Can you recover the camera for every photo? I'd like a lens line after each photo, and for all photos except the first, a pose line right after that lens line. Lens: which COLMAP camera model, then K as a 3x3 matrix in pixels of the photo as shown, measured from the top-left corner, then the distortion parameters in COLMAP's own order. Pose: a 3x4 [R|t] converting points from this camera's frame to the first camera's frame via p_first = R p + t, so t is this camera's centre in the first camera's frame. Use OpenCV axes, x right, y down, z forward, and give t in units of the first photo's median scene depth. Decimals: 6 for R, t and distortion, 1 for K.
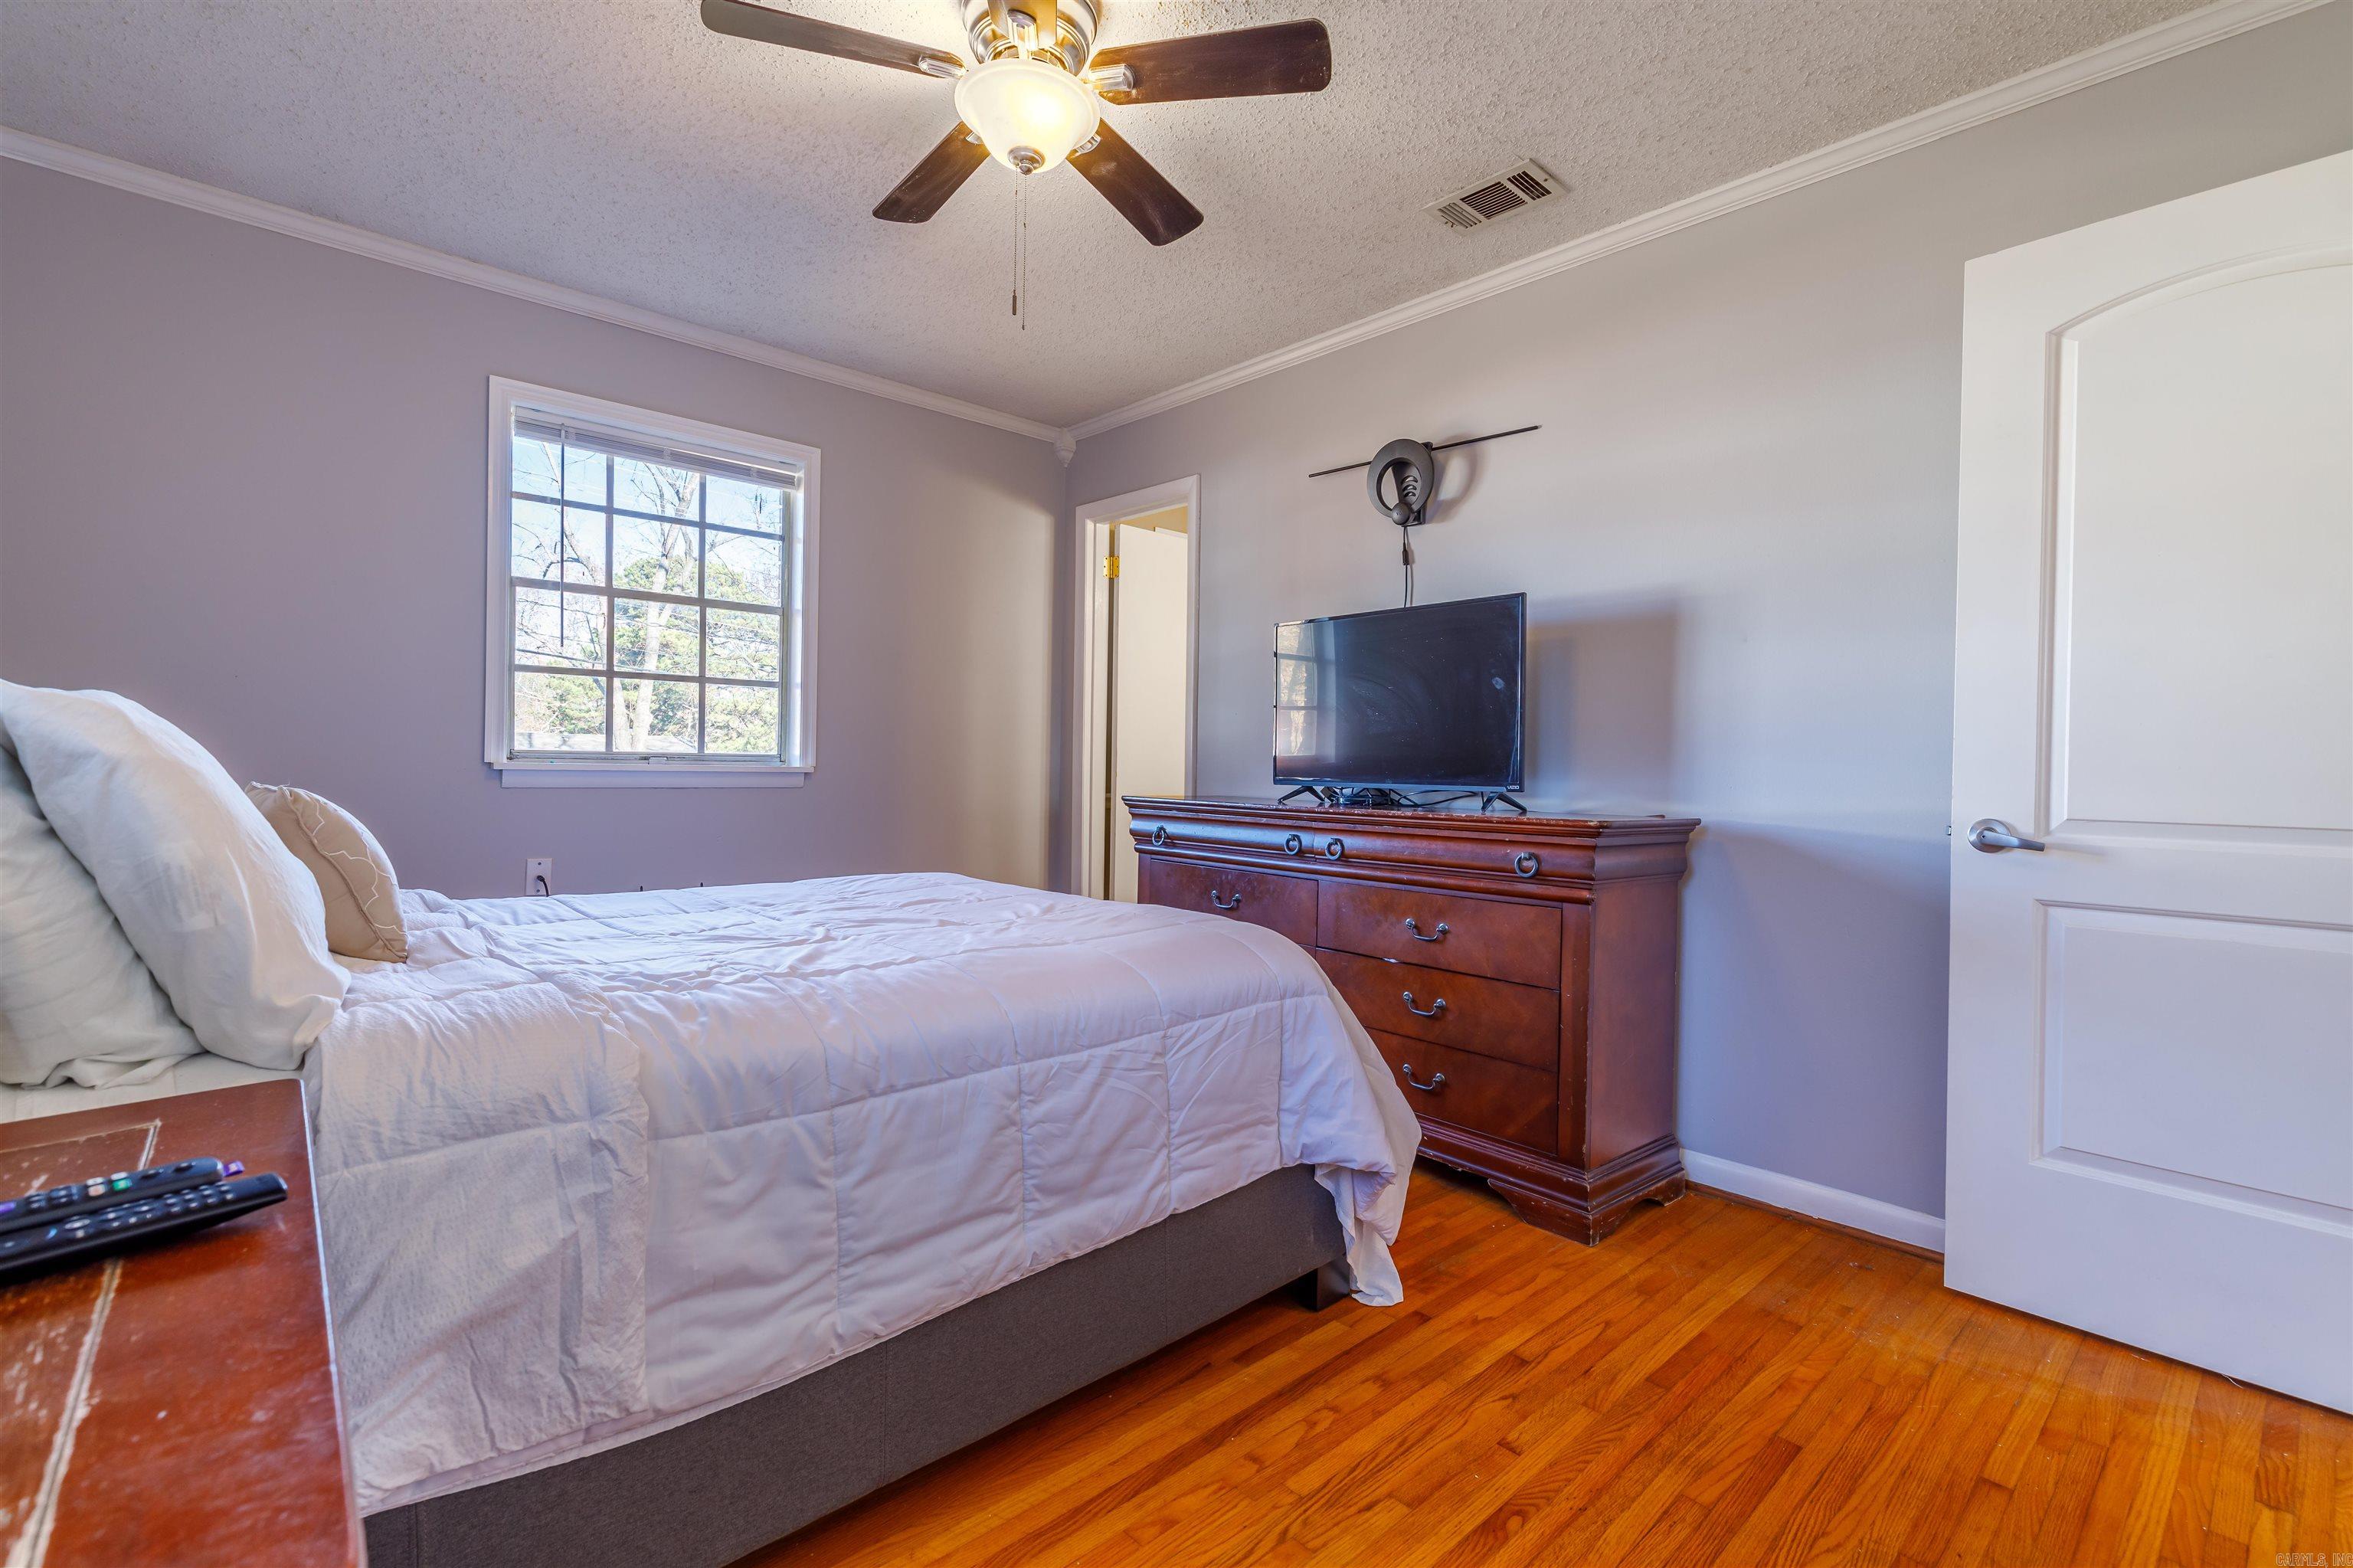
lens RADIAL K [[1071.2, 0, 1159.0], [0, 1071.2, 771.6], [0, 0, 1]] dist [0.004264, -0.001376]
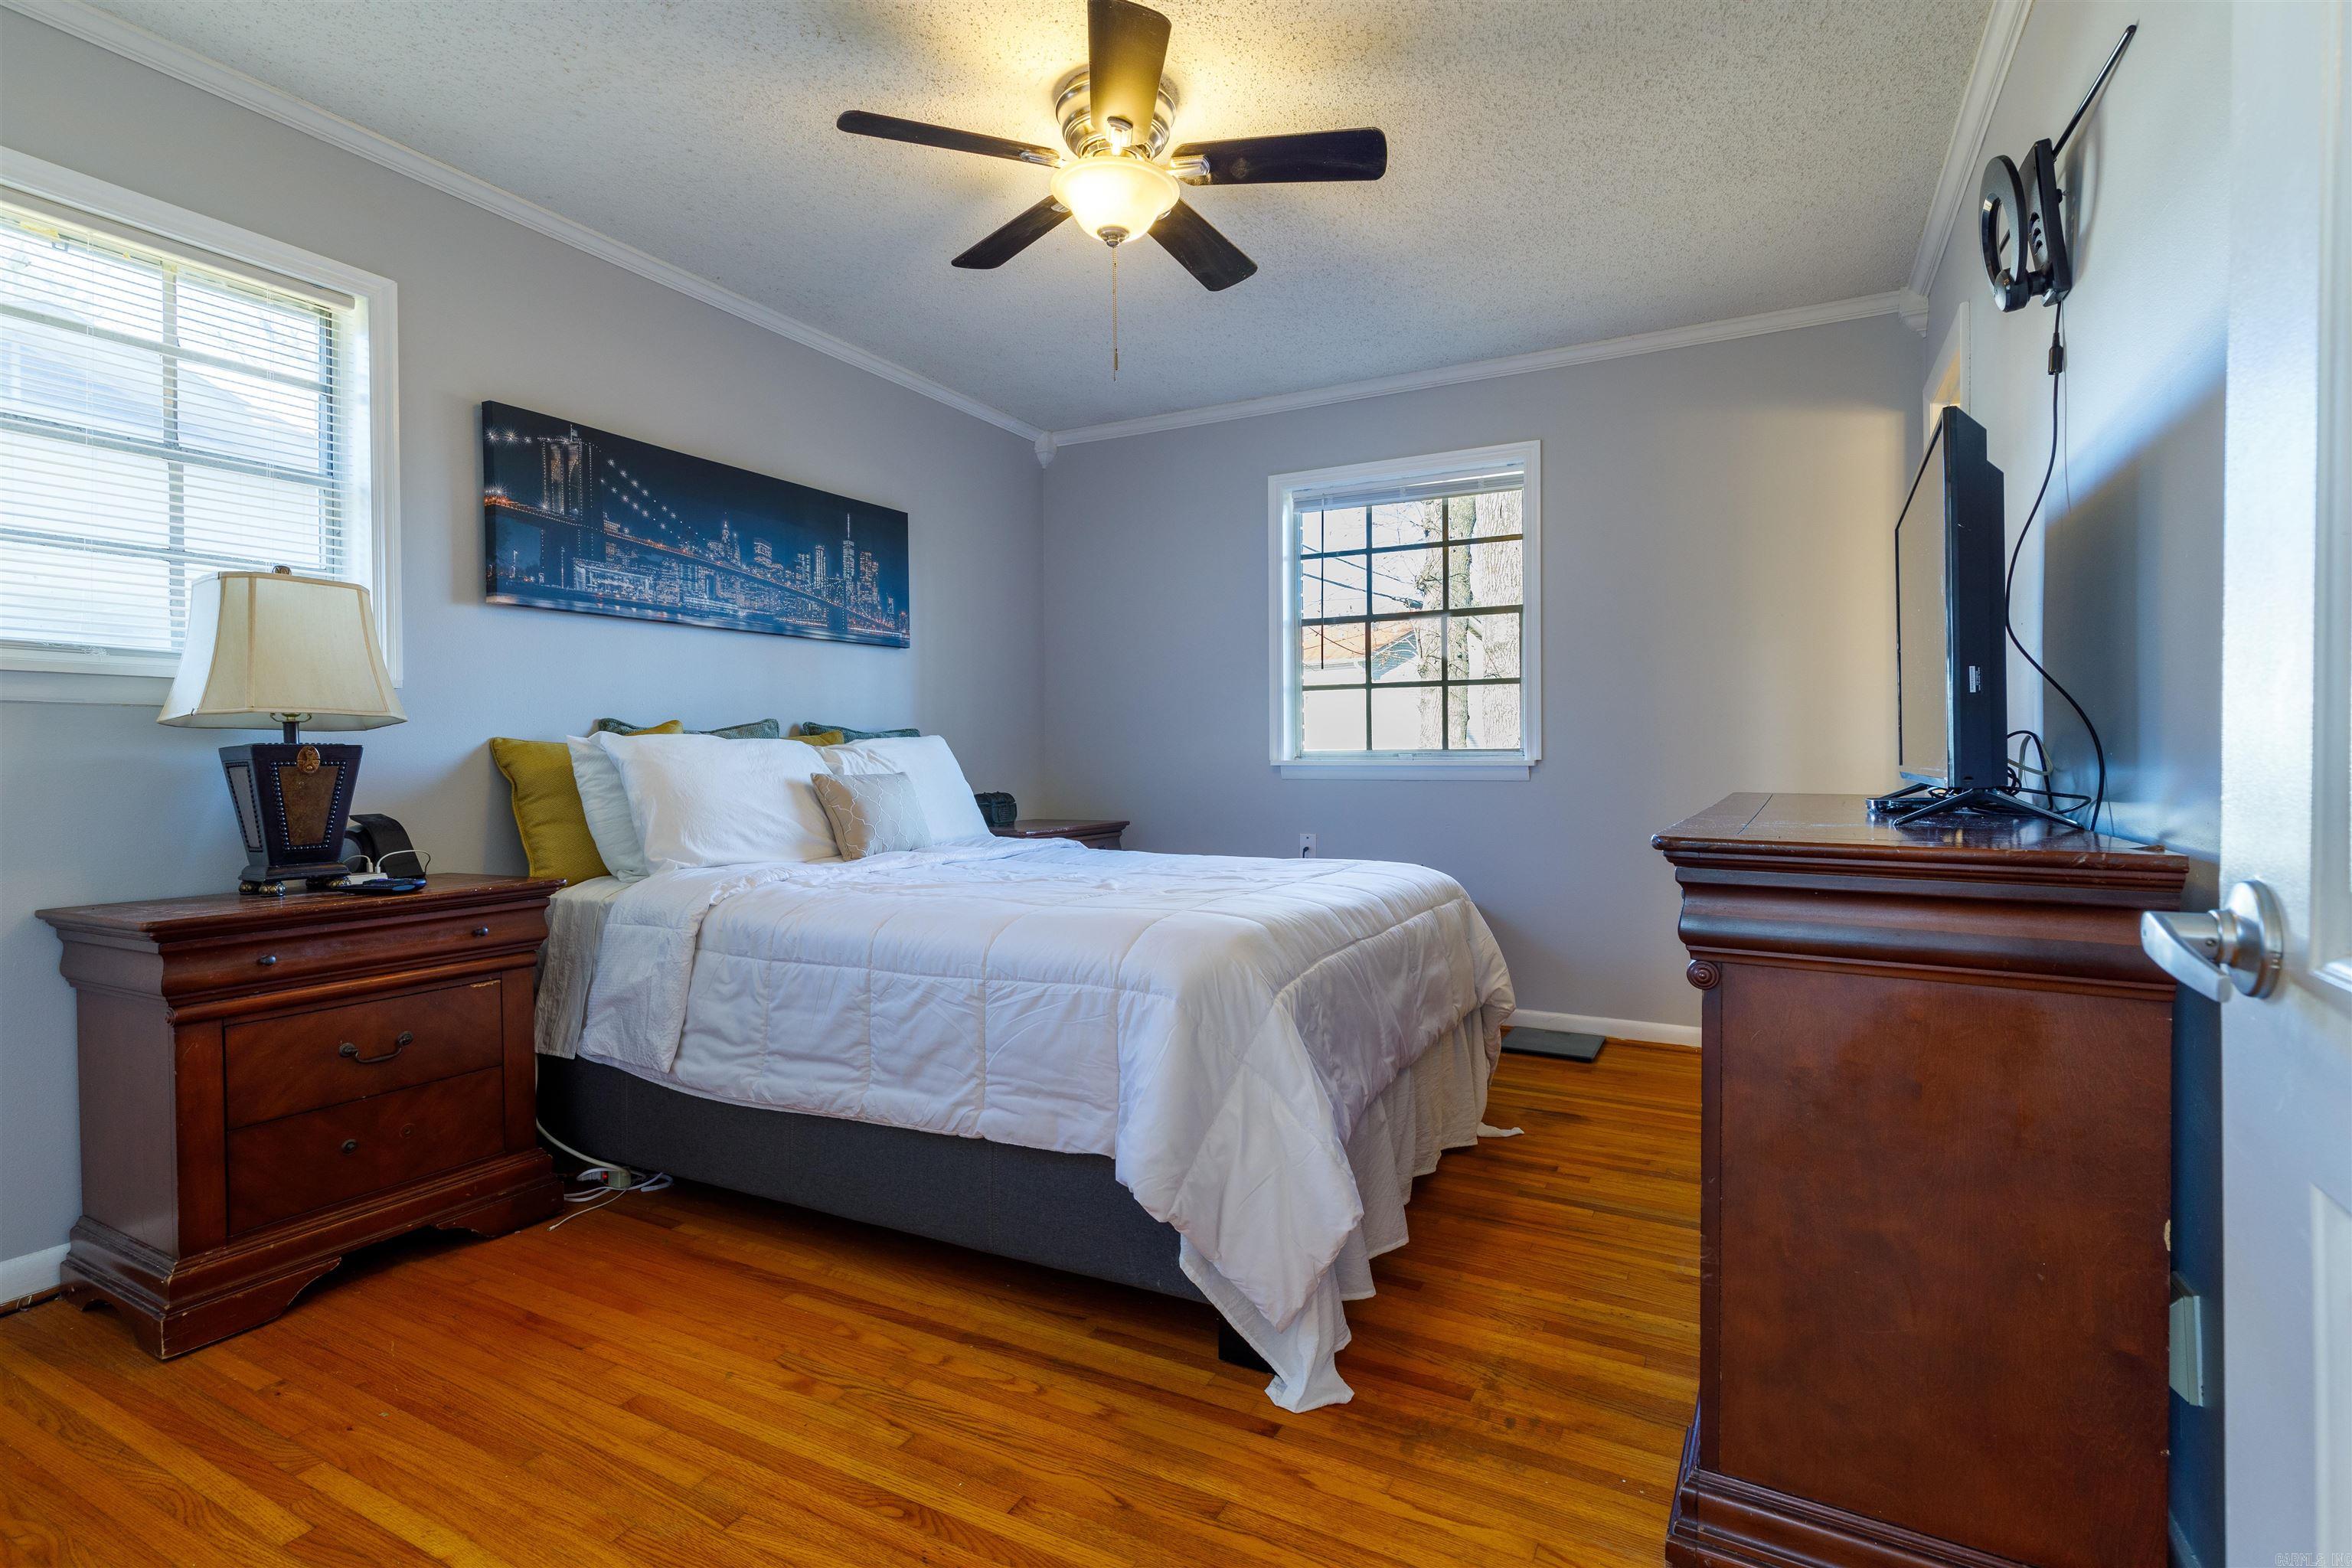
lens RADIAL K [[1070.7, 0, 1156.3], [0, 1070.7, 764.7], [0, 0, 1]] dist [0.004264, -0.001376]
pose [[0.346493, -0.011482, -0.937982, 1.170864], [0.005268, 0.999933, -0.010294, 0.018705], [0.938038, -0.001375, 0.346530, 0.767796]]
